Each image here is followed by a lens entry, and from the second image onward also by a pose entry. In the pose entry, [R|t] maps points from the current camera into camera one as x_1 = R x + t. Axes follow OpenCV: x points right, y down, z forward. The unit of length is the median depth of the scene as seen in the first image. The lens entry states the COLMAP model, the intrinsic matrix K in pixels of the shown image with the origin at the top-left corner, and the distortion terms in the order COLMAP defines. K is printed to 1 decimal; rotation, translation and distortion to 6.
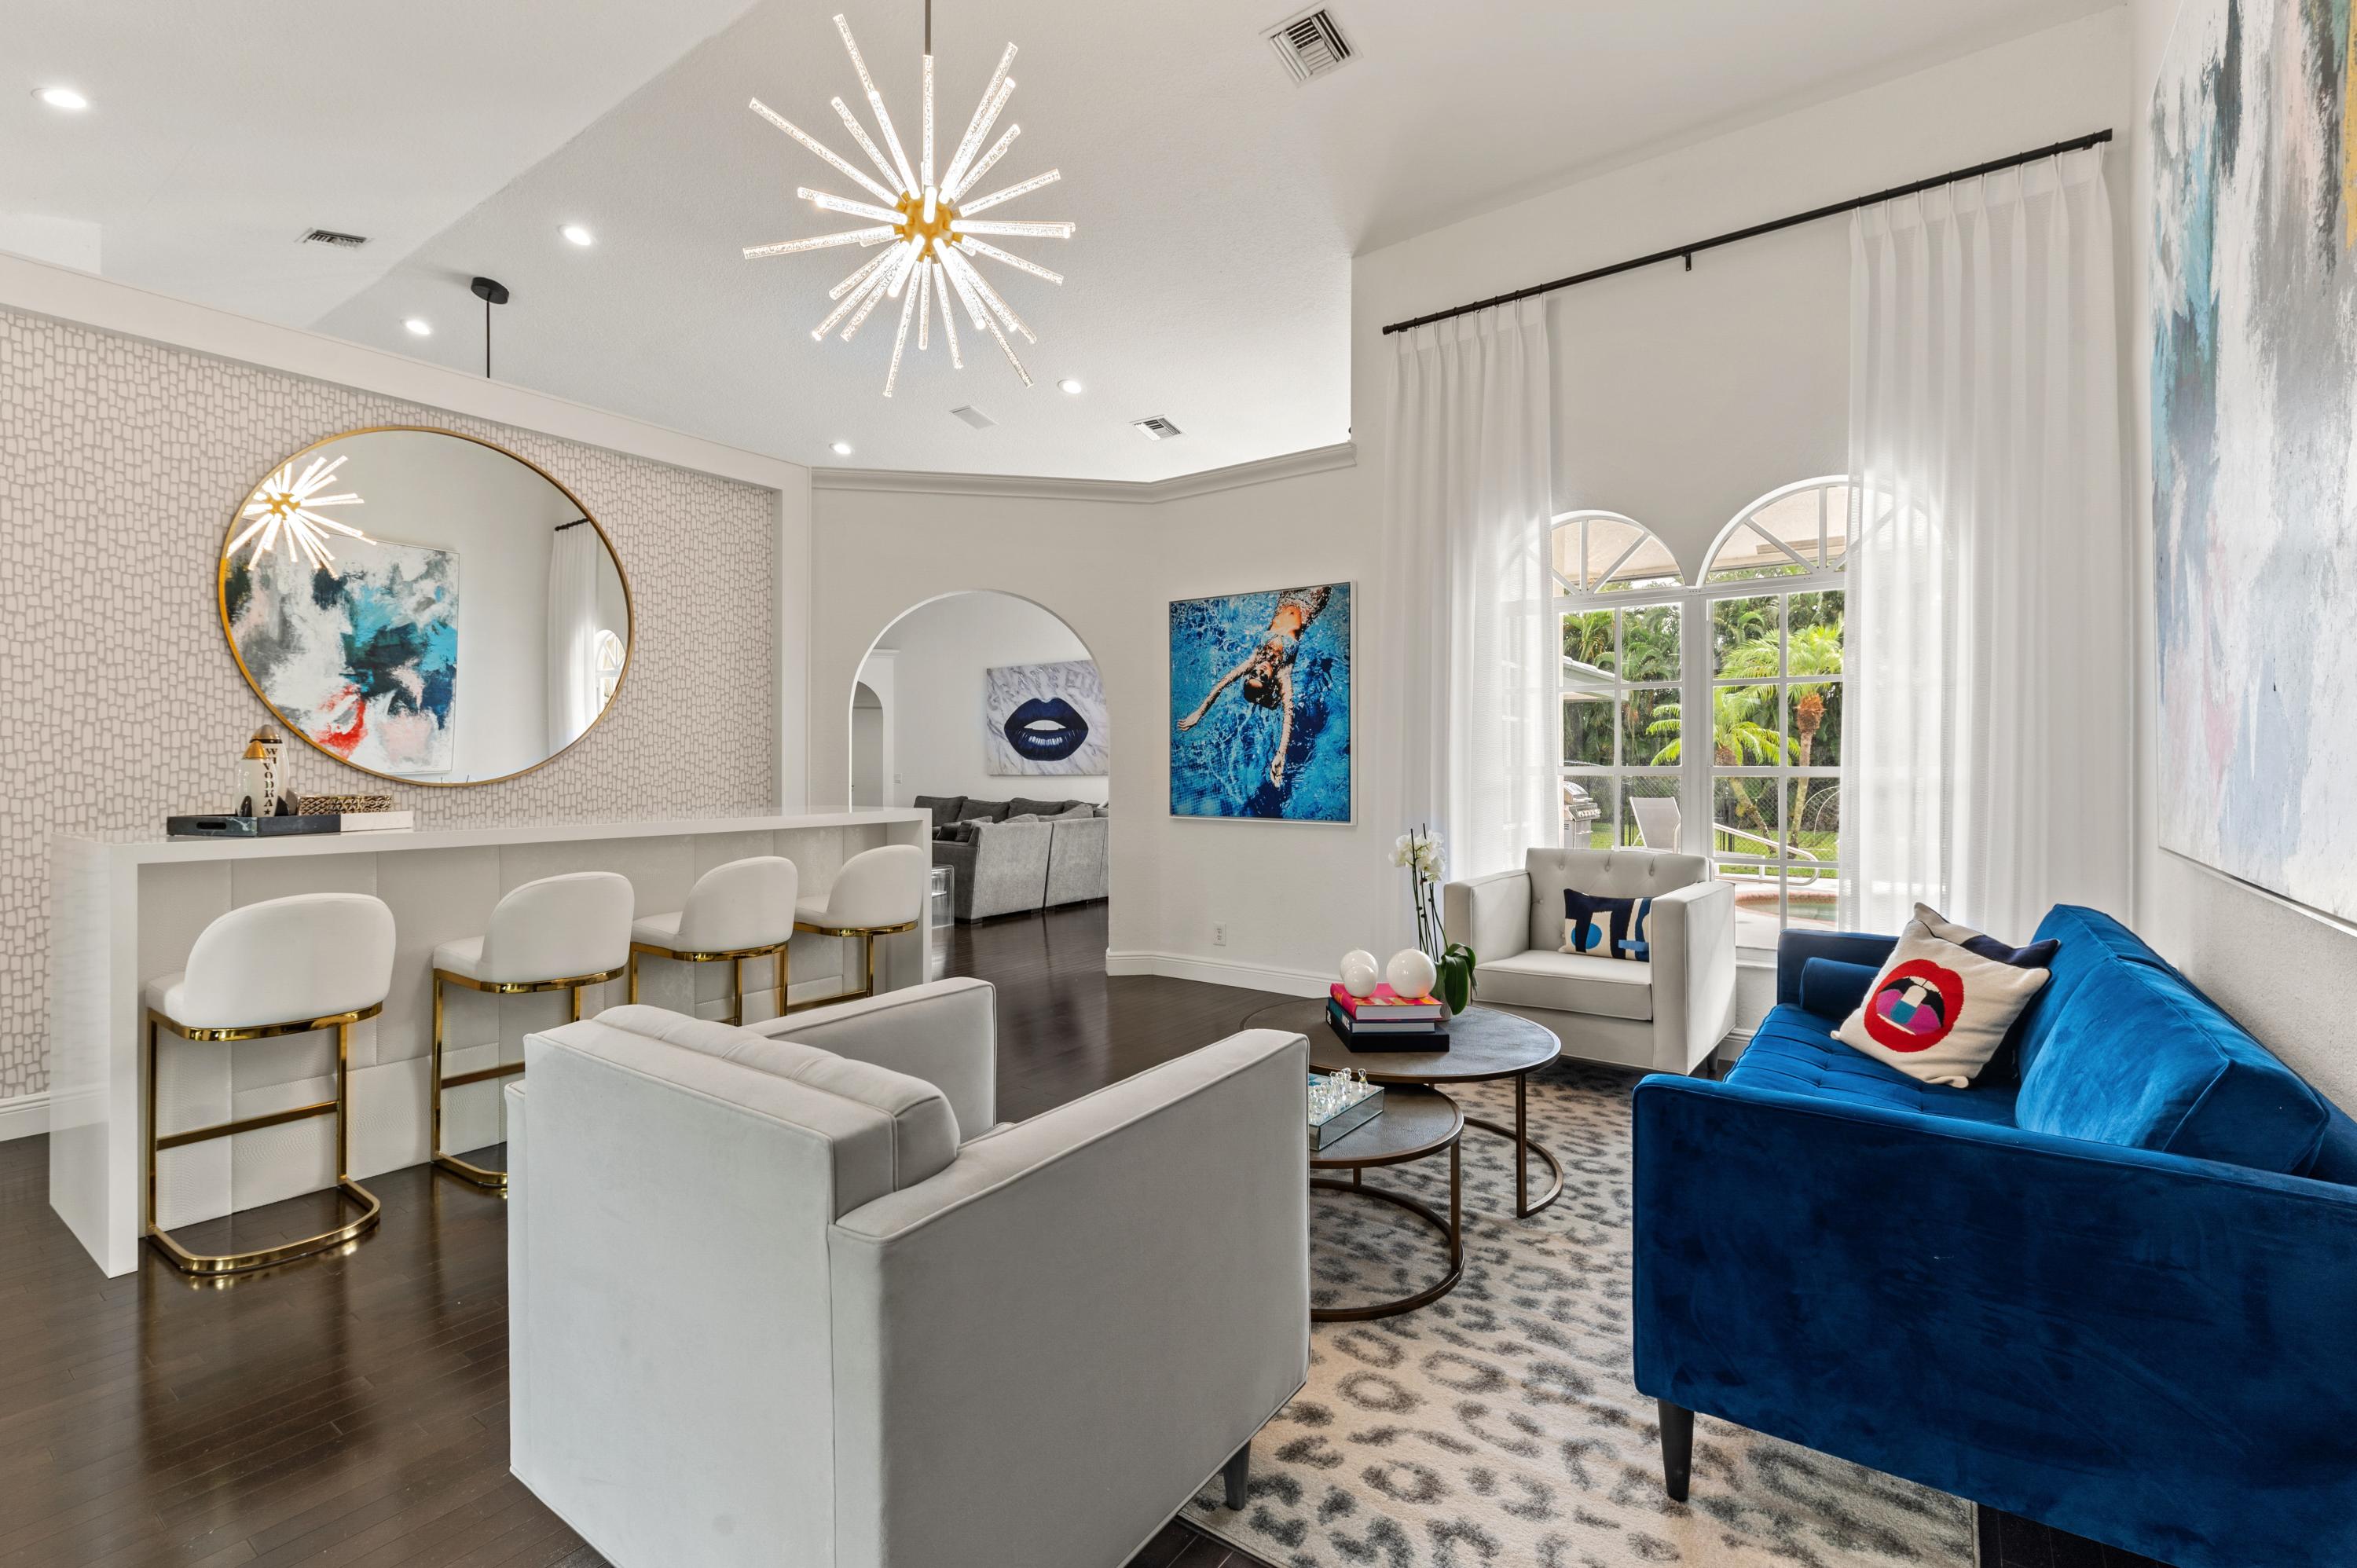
lens RADIAL K [[1062.3, 0, 1175.4], [0, 1062.3, 769.7], [0, 0, 1]] dist [0.001388, -0.001448]
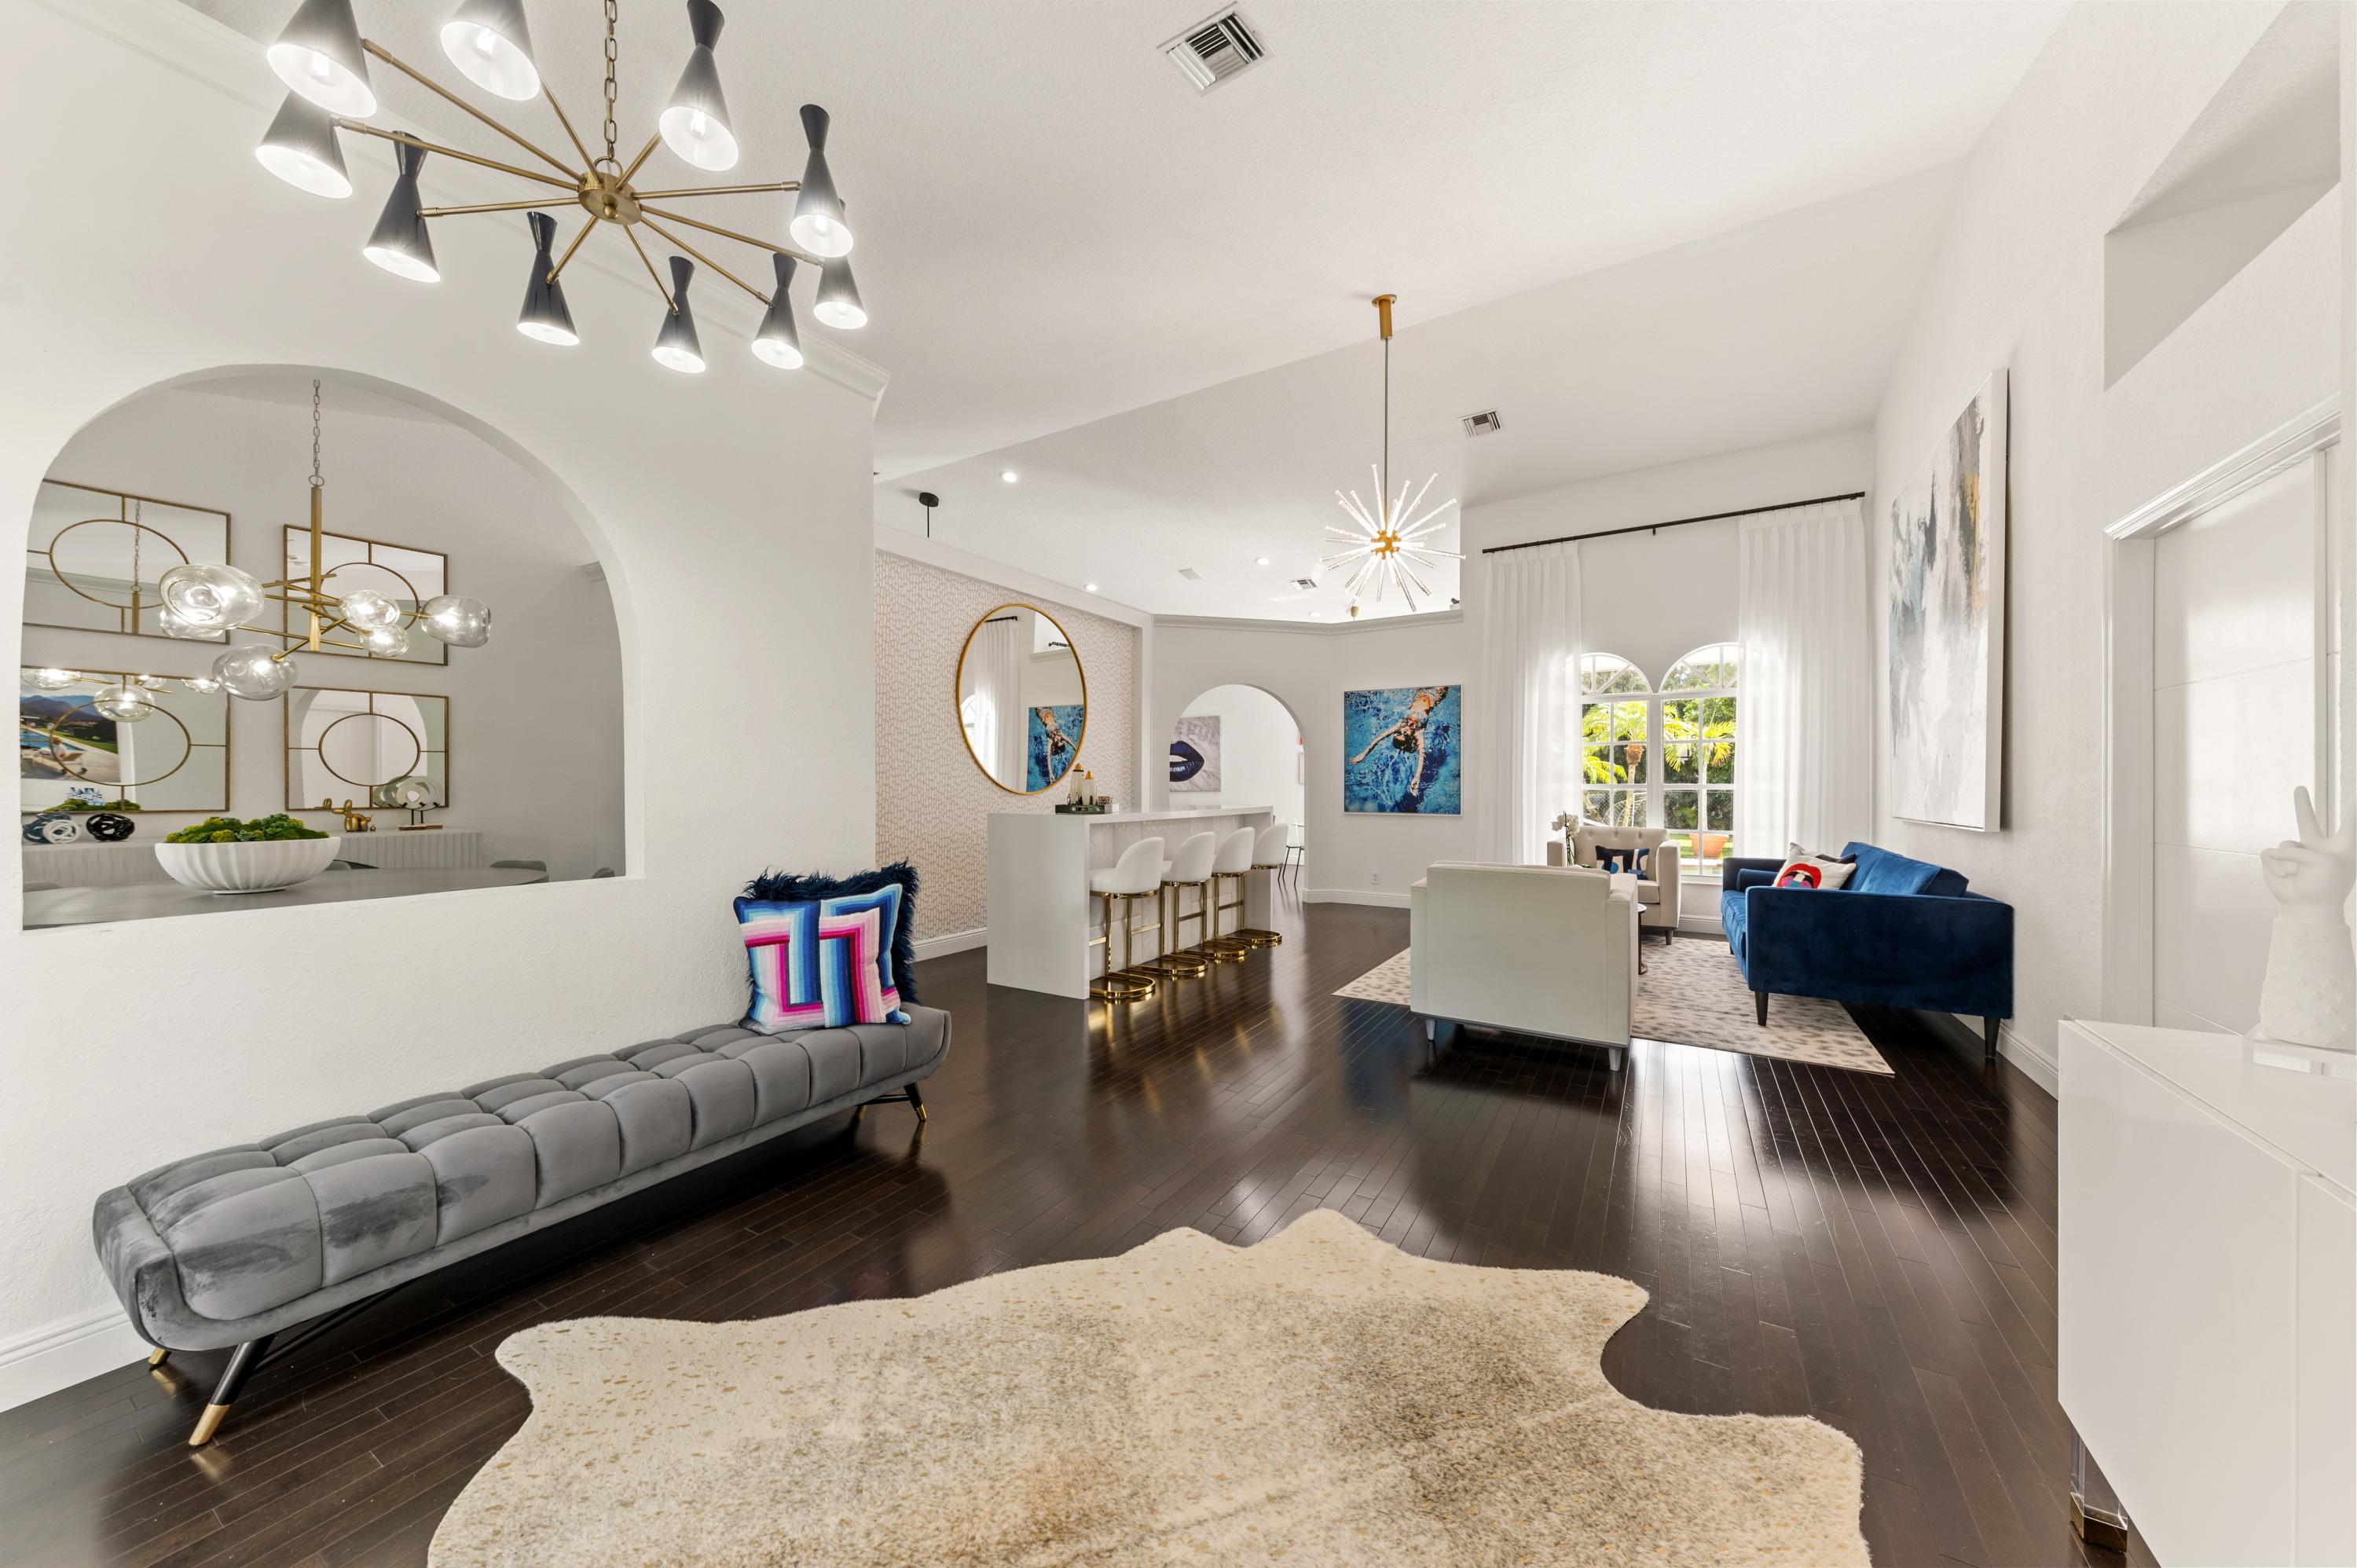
lens RADIAL K [[809.2, 0, 1174.7], [0, 809.2, 793.5], [0, 0, 1]] dist [0.002522, 0.000284]
pose [[0.997340, 0.000020, 0.072892, -0.433731], [-0.000417, 0.999985, 0.005440, 0.005638], [-0.072891, -0.005456, 0.997325, -0.372775]]
